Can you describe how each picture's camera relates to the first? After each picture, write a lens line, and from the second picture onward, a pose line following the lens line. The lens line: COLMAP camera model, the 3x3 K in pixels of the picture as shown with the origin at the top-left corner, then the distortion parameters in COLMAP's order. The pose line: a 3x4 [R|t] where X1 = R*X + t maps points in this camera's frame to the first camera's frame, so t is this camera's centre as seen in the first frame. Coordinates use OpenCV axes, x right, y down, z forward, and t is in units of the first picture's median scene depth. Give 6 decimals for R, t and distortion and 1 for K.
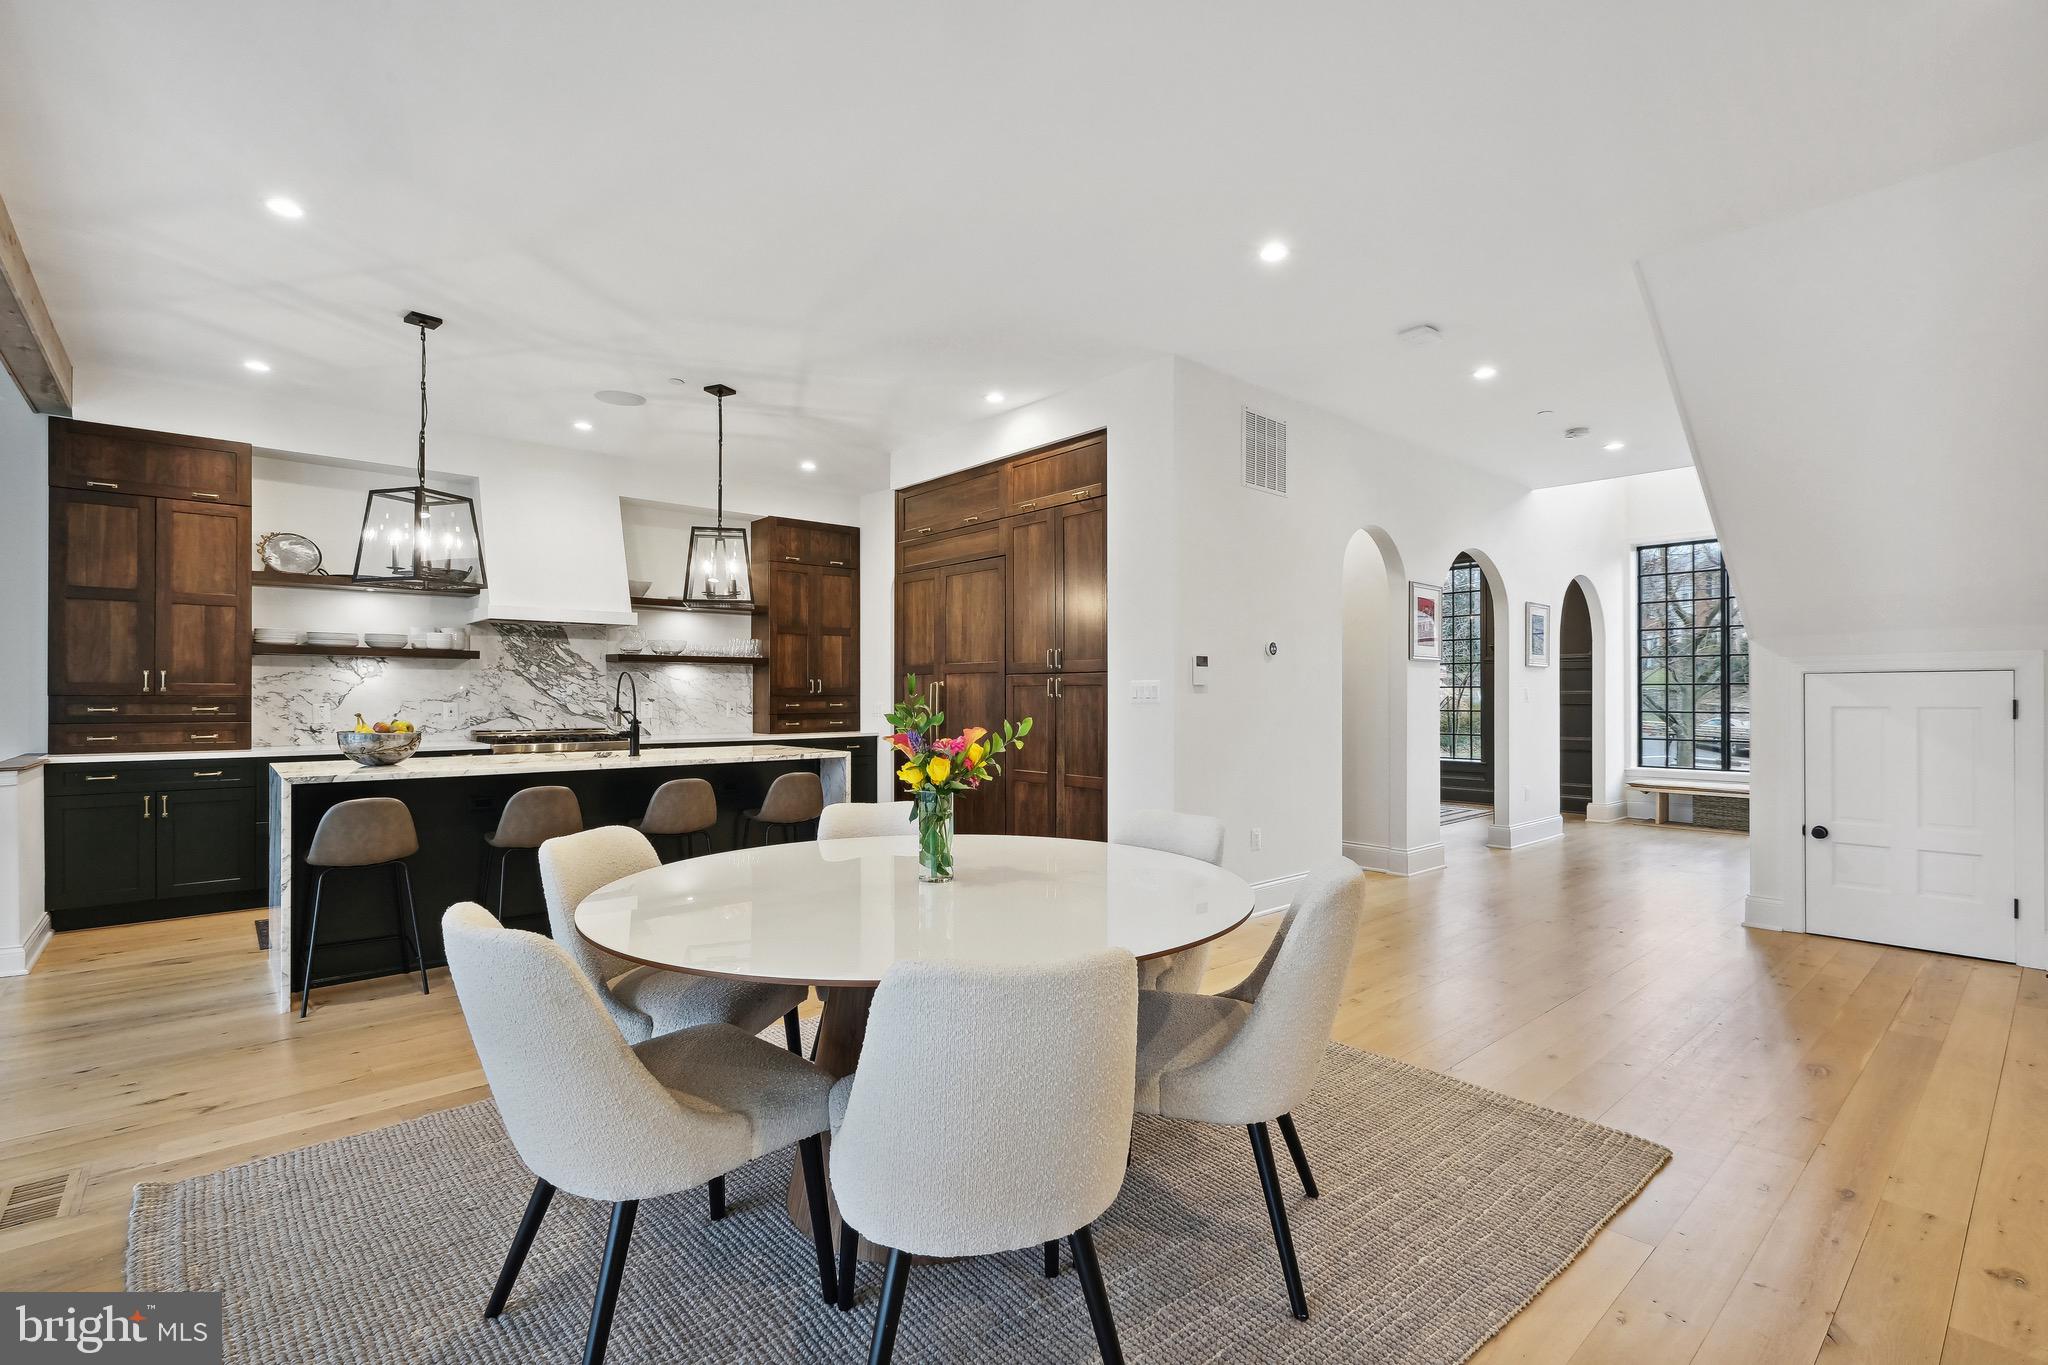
lens RADIAL K [[926.1, 0, 1043.5], [0, 926.1, 688.8], [0, 0, 1]] dist [-0.004132, -0.000279]
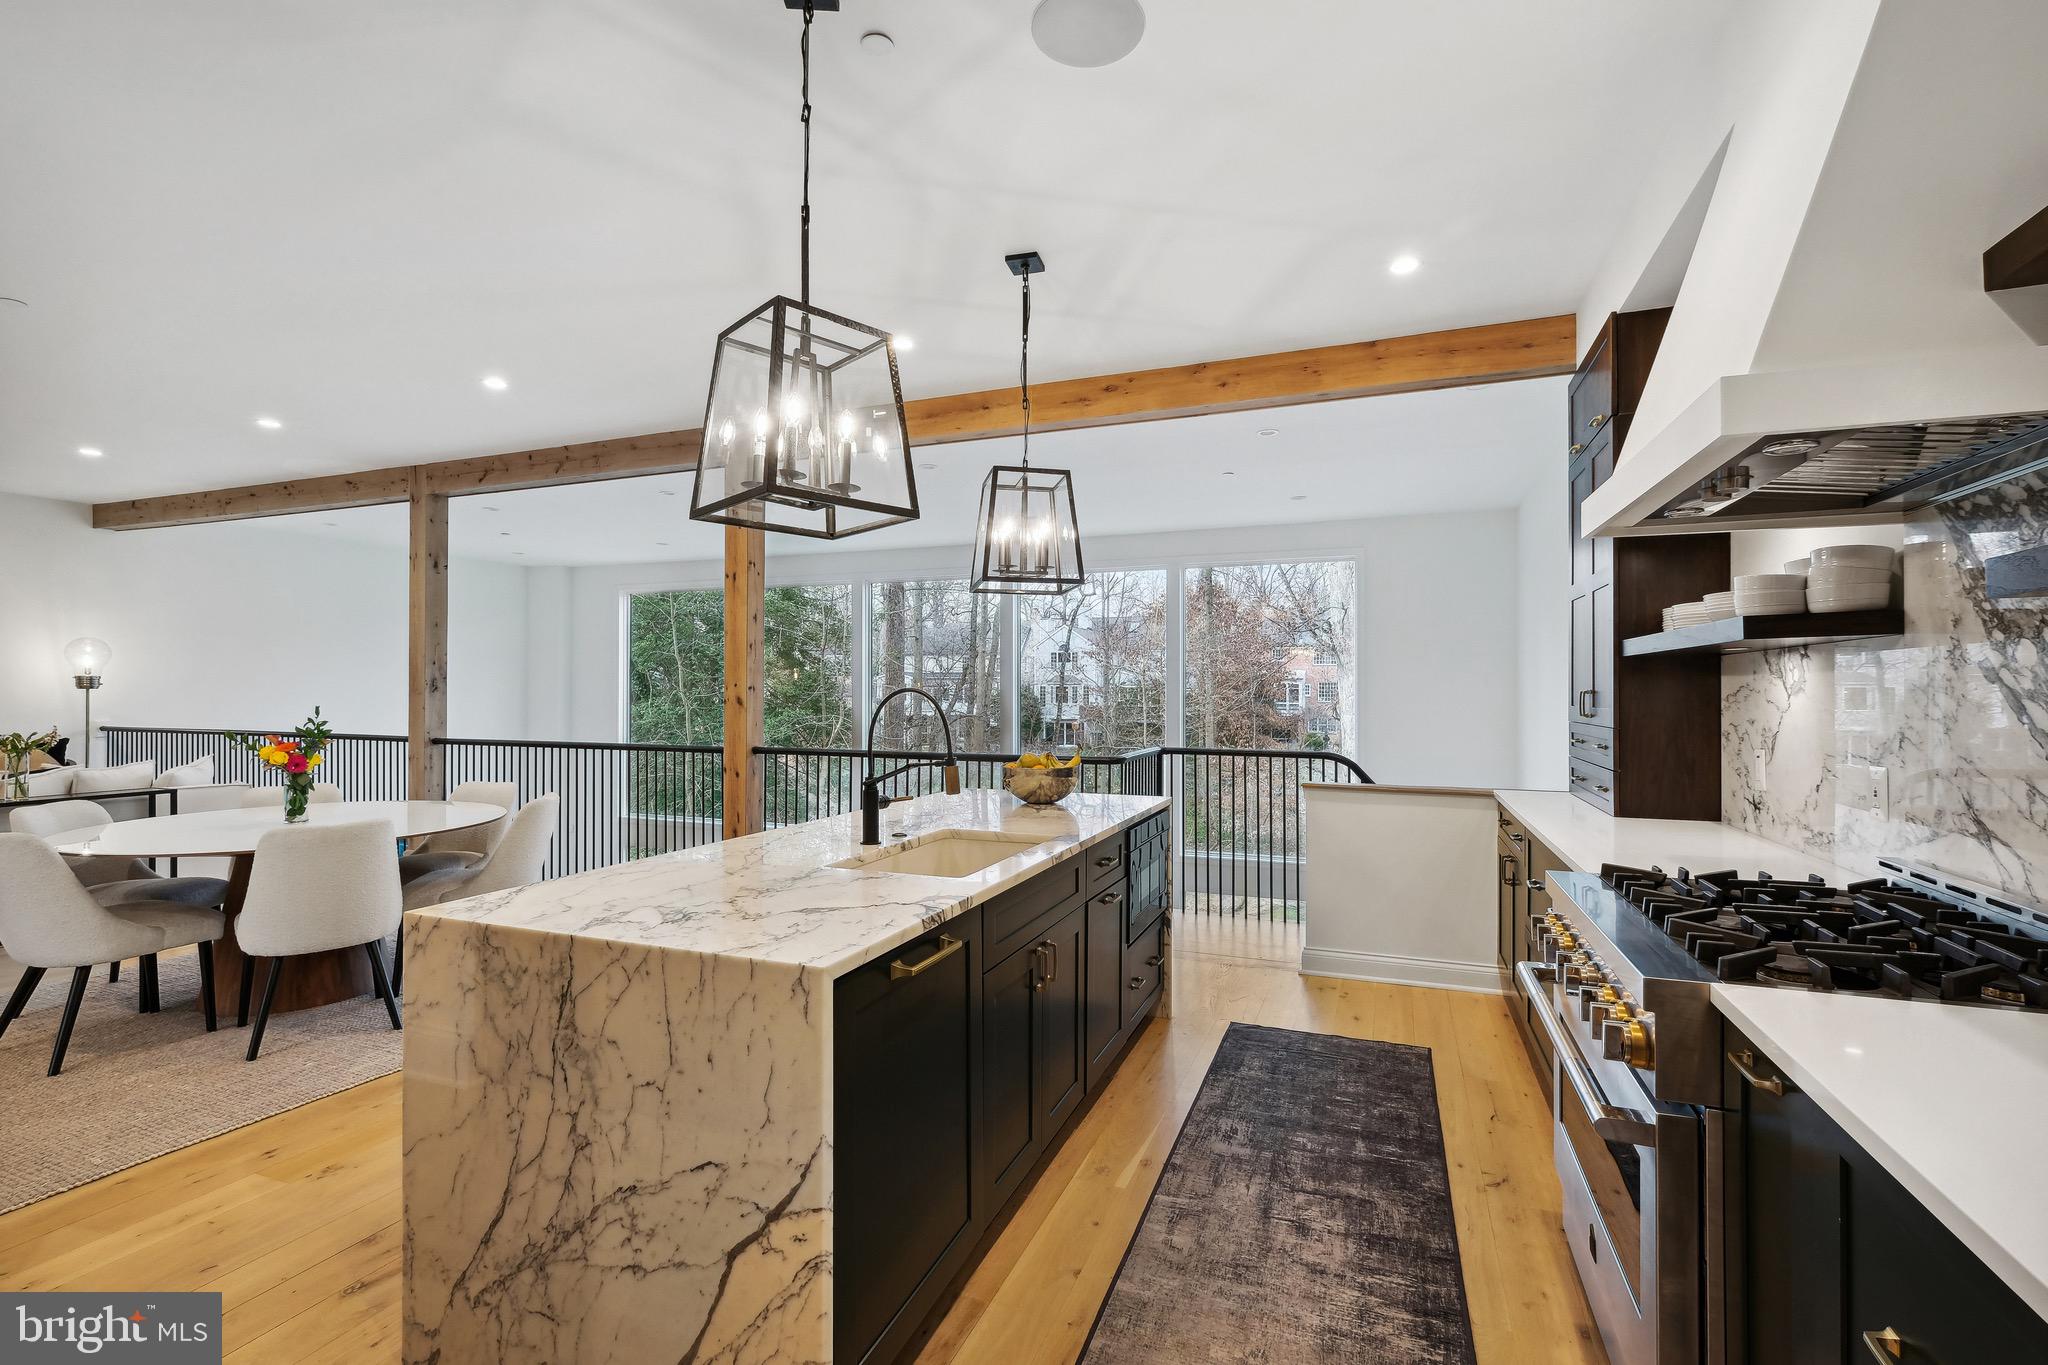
lens RADIAL K [[906.4, 0, 1039.9], [0, 906.4, 683.8], [0, 0, 1]] dist [-0.005298, -0.000260]
pose [[-0.890857, -0.006604, -0.454237, -0.238480], [0.000743, 0.999872, -0.015994, -0.011200], [0.454284, -0.014586, -0.890737, 1.262690]]
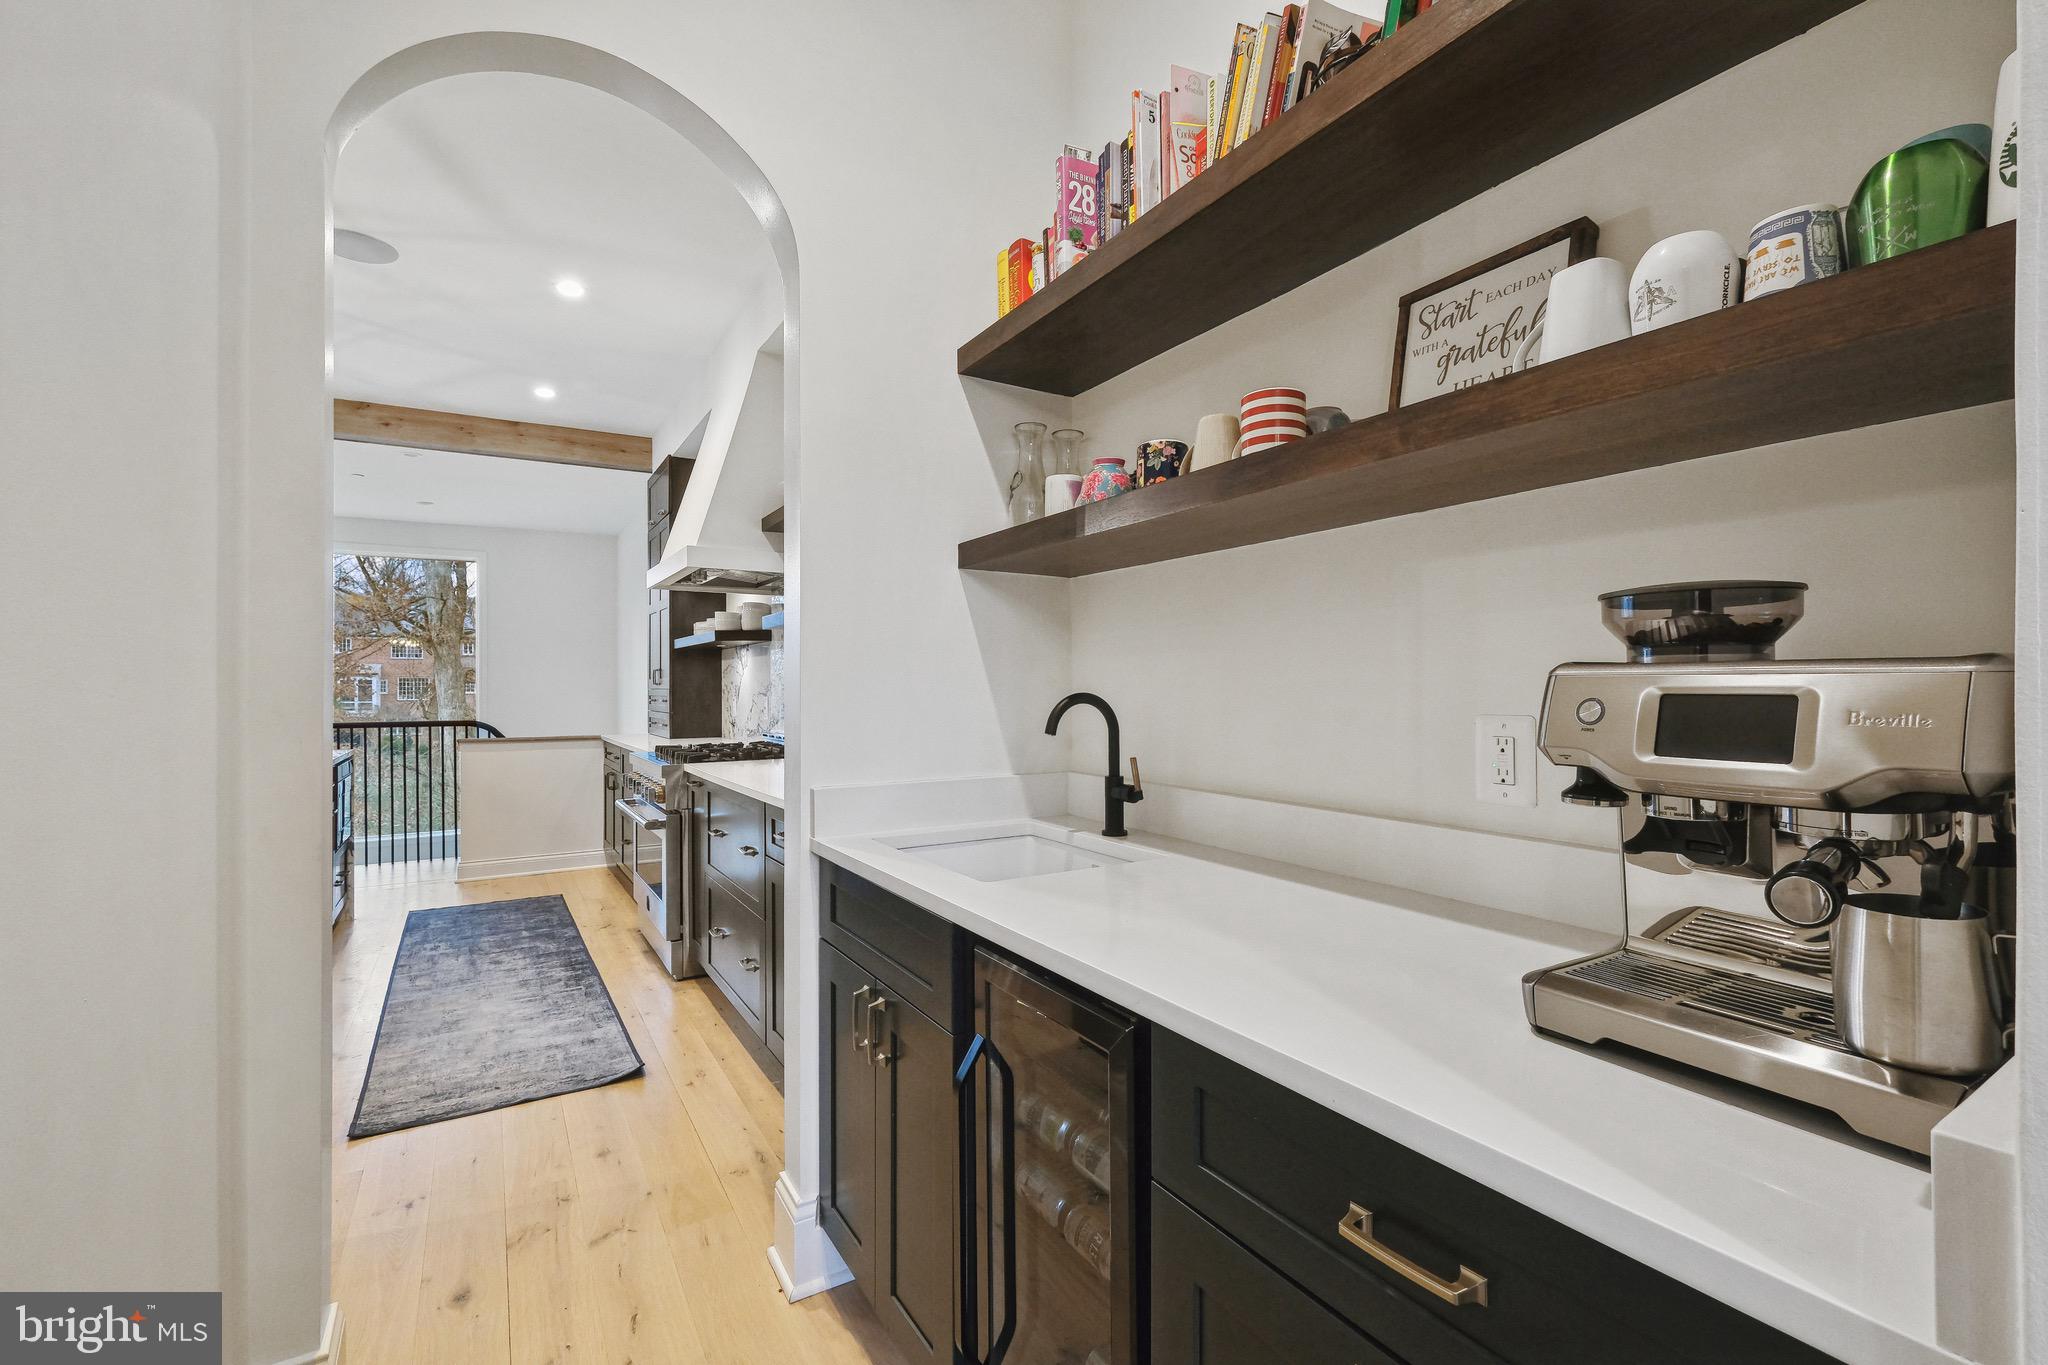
lens RADIAL K [[897.8, 0, 1035.0], [0, 897.8, 680.1], [0, 0, 1]] dist [0.002554, -0.000335]
pose [[-0.178246, -0.007358, -0.983958, 0.087157], [0.013183, 0.999864, -0.009865, 0.012503], [0.983898, -0.014730, -0.178125, 1.494325]]
